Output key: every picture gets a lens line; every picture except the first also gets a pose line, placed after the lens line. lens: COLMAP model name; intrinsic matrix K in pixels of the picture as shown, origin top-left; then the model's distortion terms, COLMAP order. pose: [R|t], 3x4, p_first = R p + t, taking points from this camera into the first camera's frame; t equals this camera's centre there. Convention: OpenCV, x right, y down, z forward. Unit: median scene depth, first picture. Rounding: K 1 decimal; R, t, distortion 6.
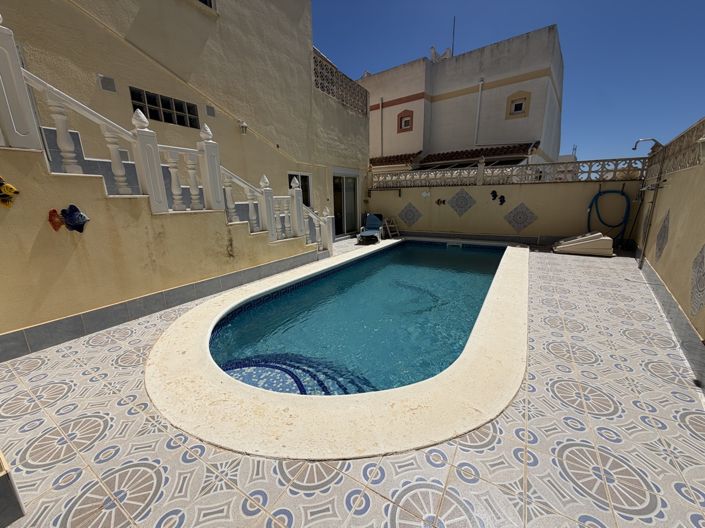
lens RADIAL K [[280.7, 0, 352.0], [0, 280.7, 264.0], [0, 0, 1]] dist [-0.000054, 0.000250]
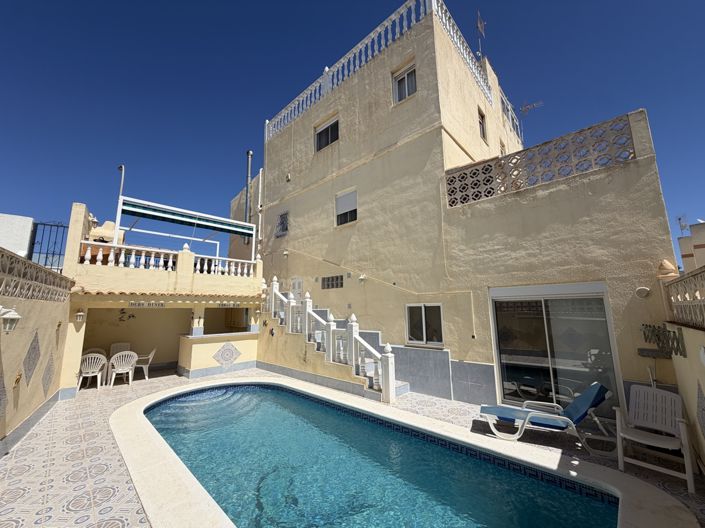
lens RADIAL K [[280.7, 0, 351.0], [0, 280.7, 264.2], [0, 0, 1]] dist [-0.000054, 0.000250]
pose [[-0.226758, -0.144463, -0.963178, 0.890722], [-0.215410, 0.971886, -0.095056, -0.357894], [0.949831, 0.185923, -0.251501, 1.123253]]
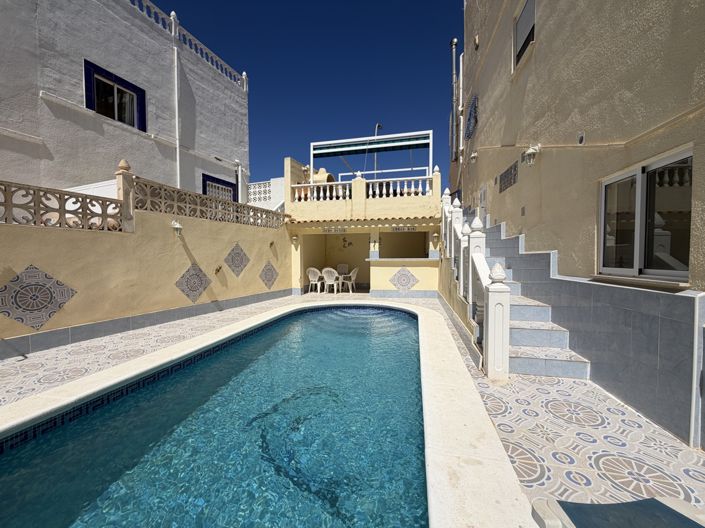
lens RADIAL K [[280.7, 0, 351.3], [0, 280.7, 264.8], [0, 0, 1]] dist [-0.000054, 0.000250]
pose [[-0.947875, 0.023010, -0.317812, 0.276614], [-0.061944, 0.965056, 0.254617, -0.316036], [0.312565, 0.261032, -0.913327, 1.400277]]
